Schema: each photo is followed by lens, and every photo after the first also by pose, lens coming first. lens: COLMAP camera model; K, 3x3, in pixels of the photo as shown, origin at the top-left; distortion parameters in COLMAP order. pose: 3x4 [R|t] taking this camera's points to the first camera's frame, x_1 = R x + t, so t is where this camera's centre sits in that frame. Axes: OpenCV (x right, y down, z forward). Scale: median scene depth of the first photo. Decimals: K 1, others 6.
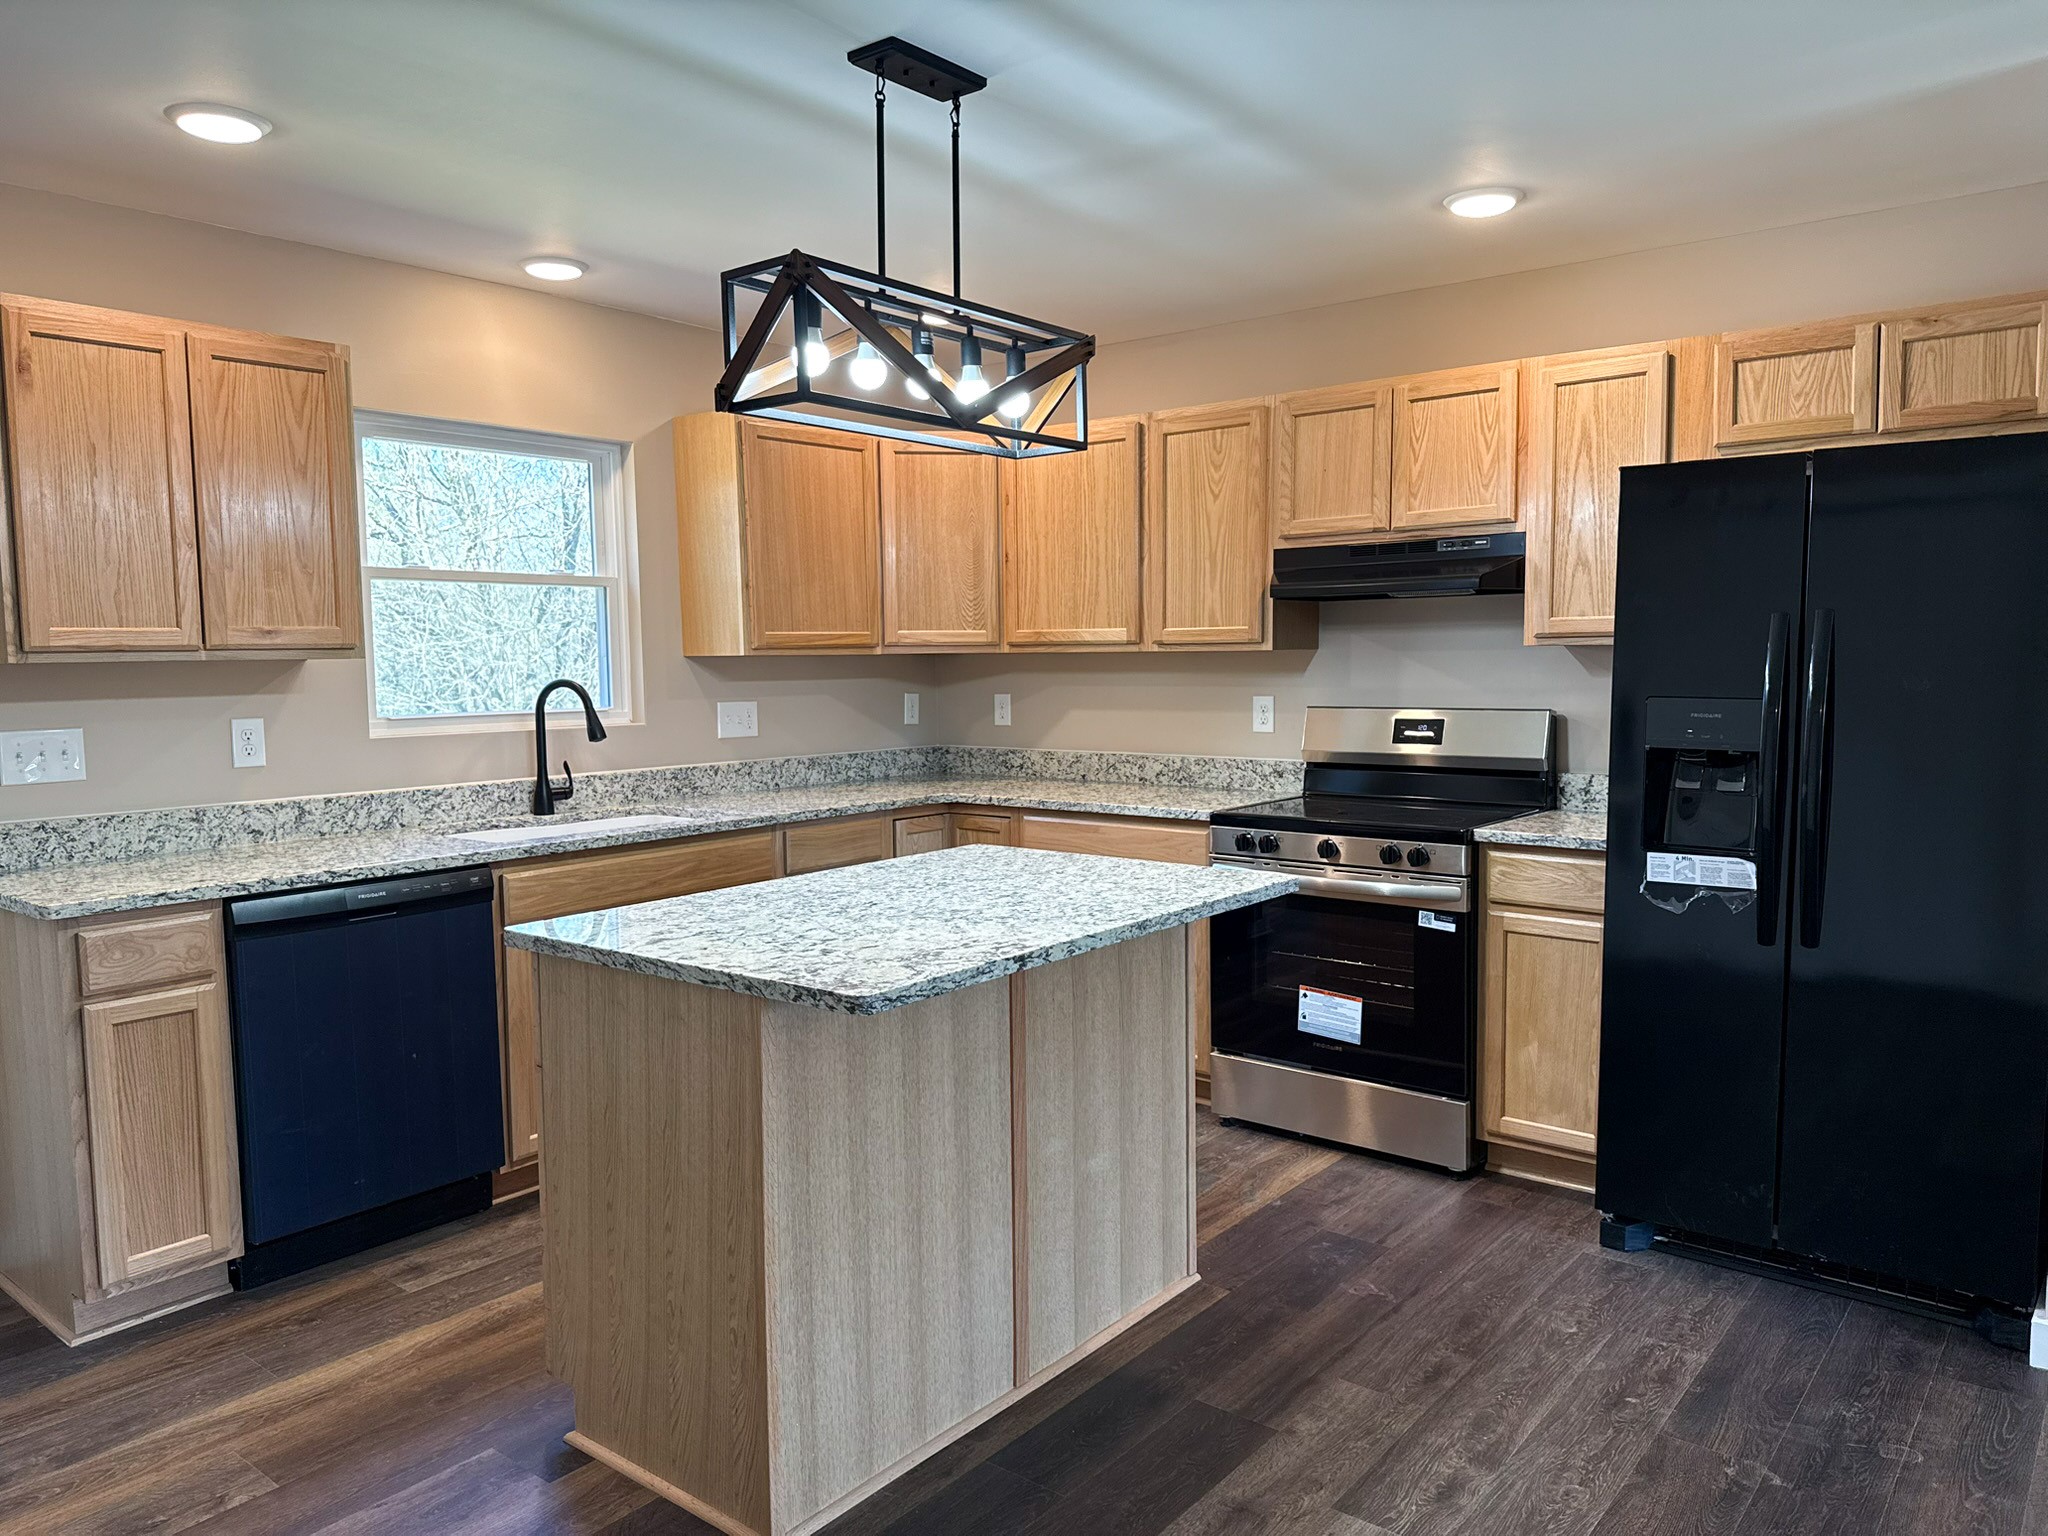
lens RADIAL K [[1427.2, 0, 1032.6], [0, 1427.2, 766.6], [0, 0, 1]] dist [0.032794, -0.047684]
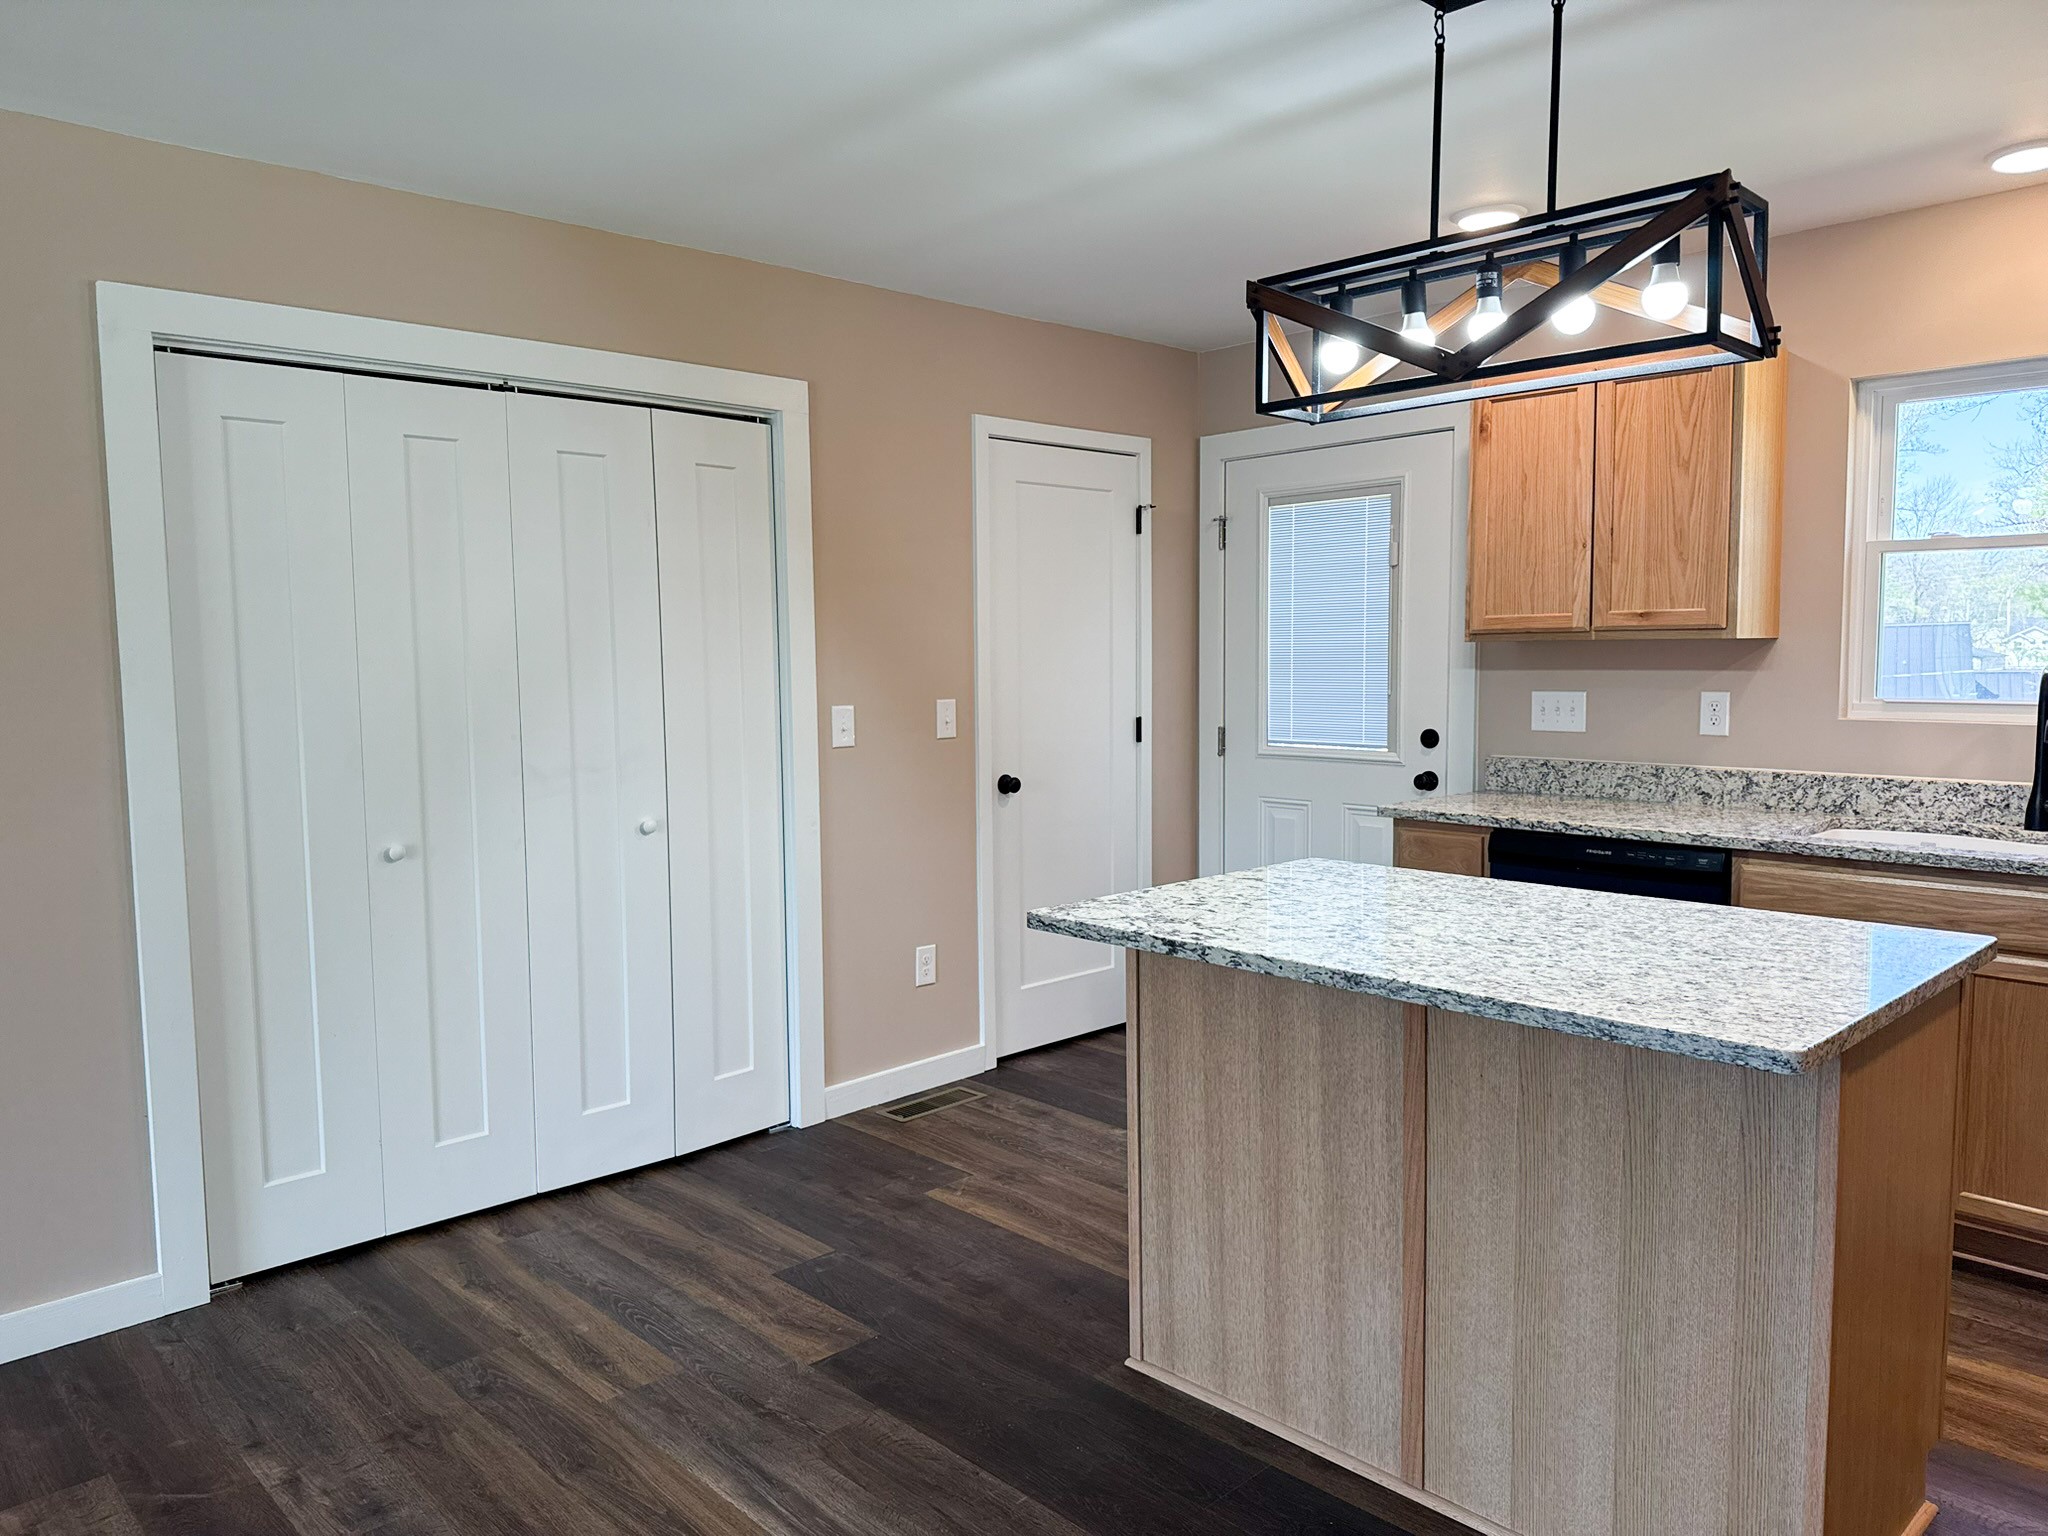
lens RADIAL K [[1420.4, 0, 1024.6], [0, 1420.4, 767.4], [0, 0, 1]] dist [0.097278, -0.185766]
pose [[-0.139462, 0.096500, -0.985514, 0.635986], [-0.065357, 0.992173, 0.106401, -0.059933], [0.988068, 0.079249, -0.132064, 0.641517]]
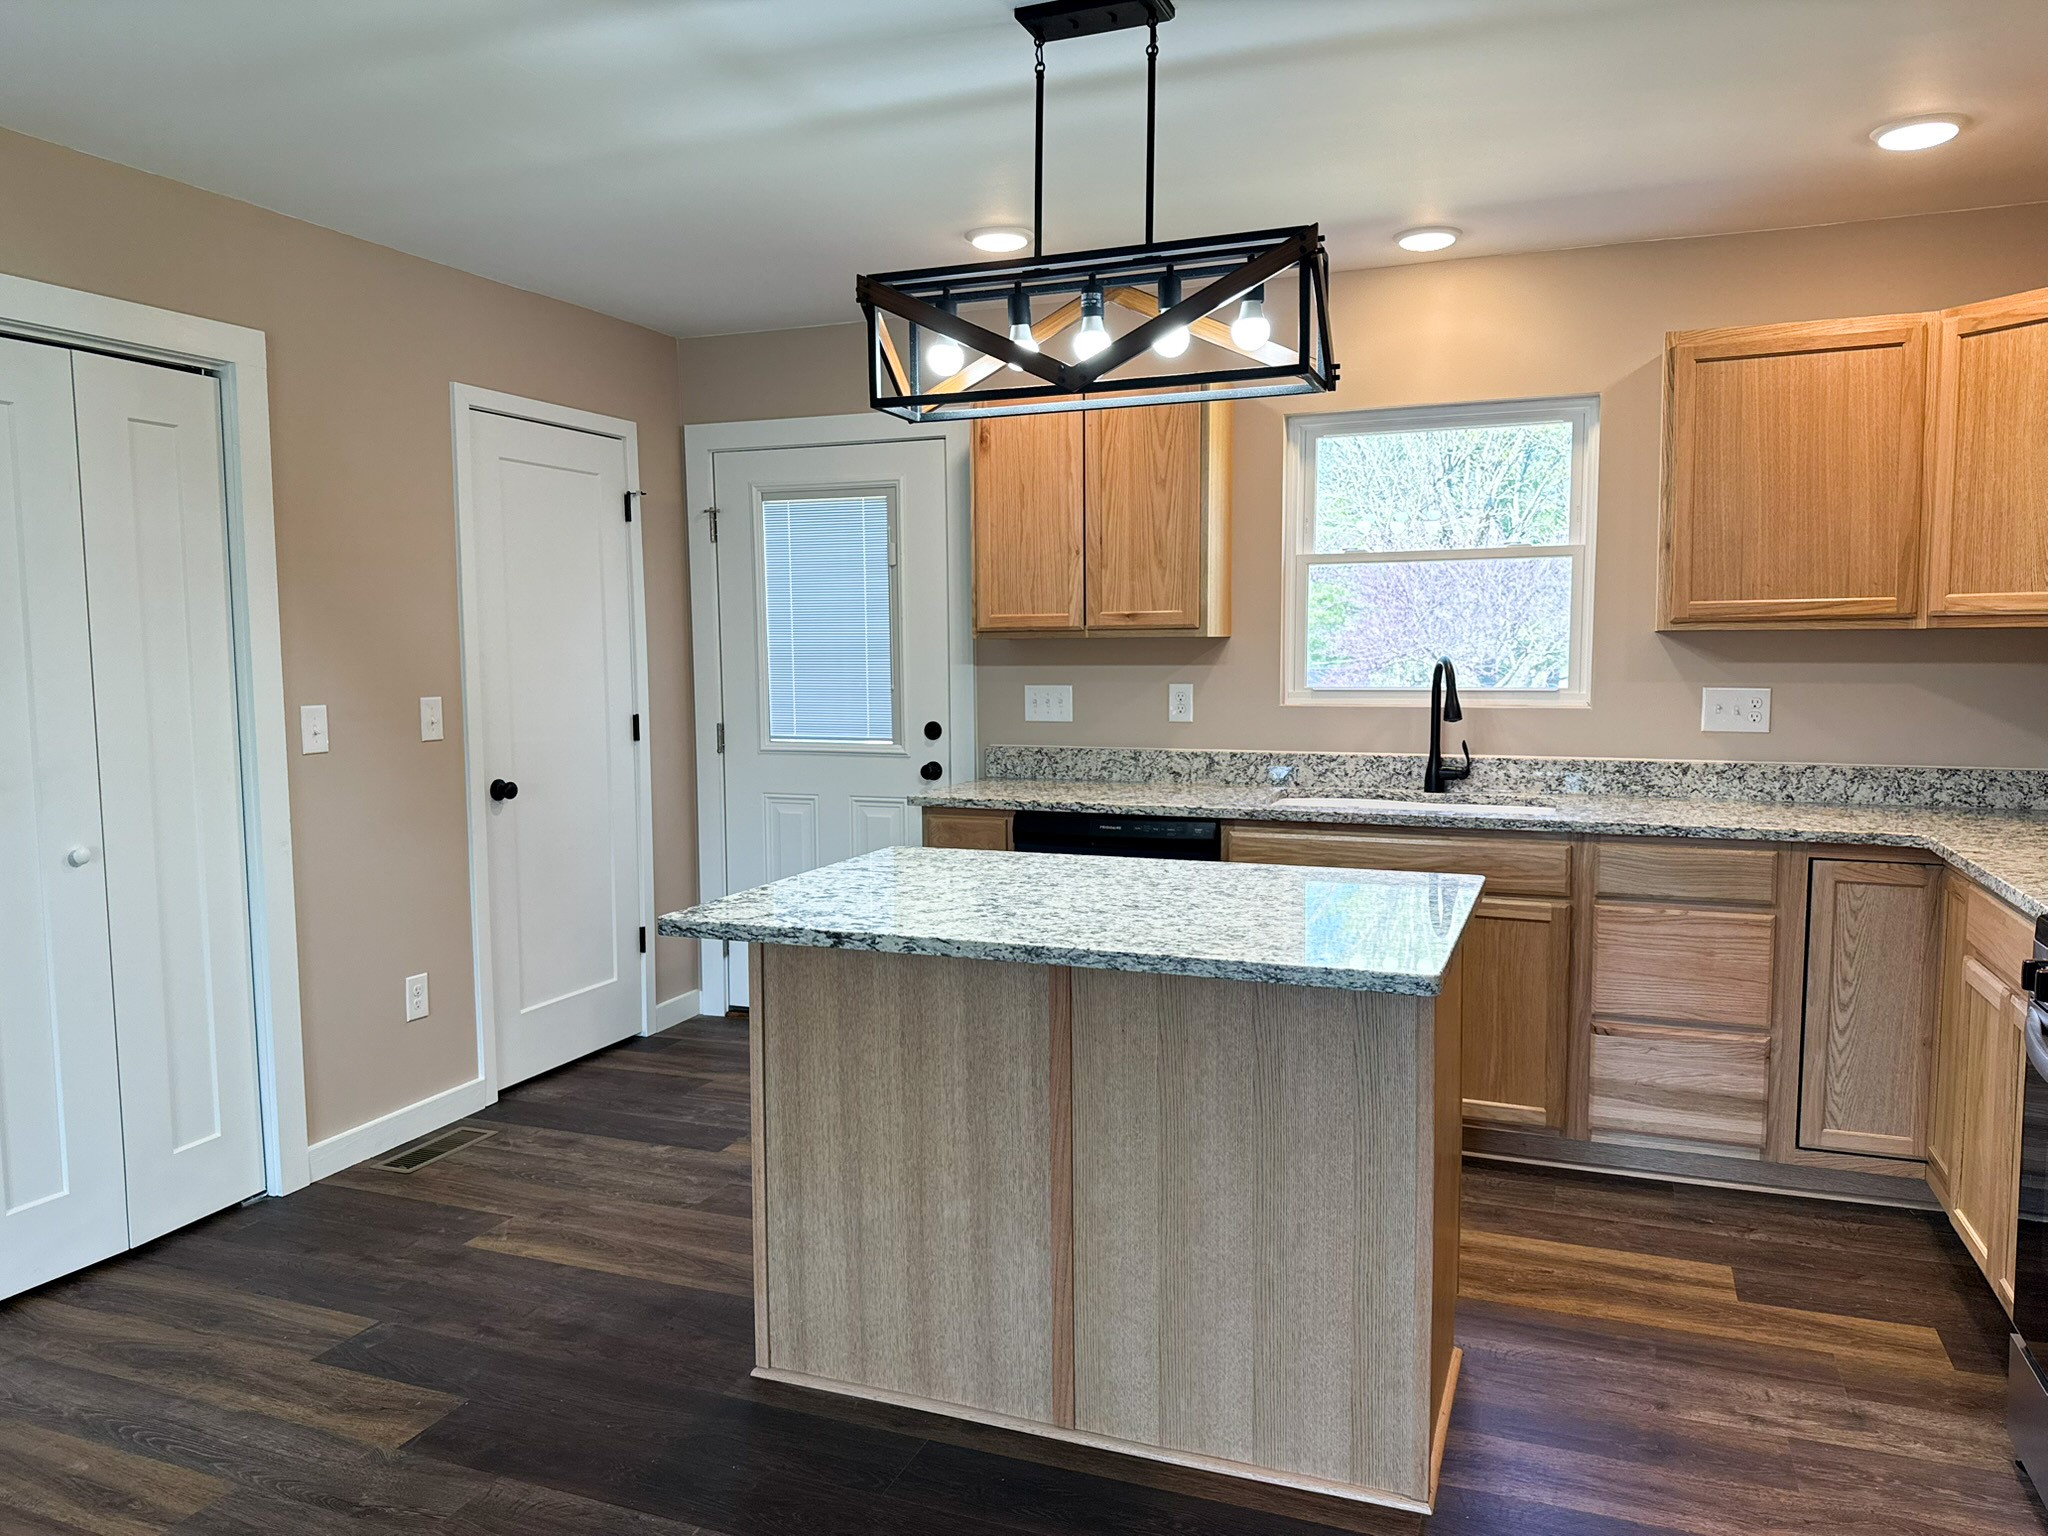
lens RADIAL K [[1420.4, 0, 1024.6], [0, 1420.4, 767.4], [0, 0, 1]] dist [0.097278, -0.185766]
pose [[0.289234, 0.093506, -0.952681, 0.625414], [-0.071668, 0.994540, 0.075856, -0.046117], [0.954572, 0.046337, 0.294356, 0.516589]]
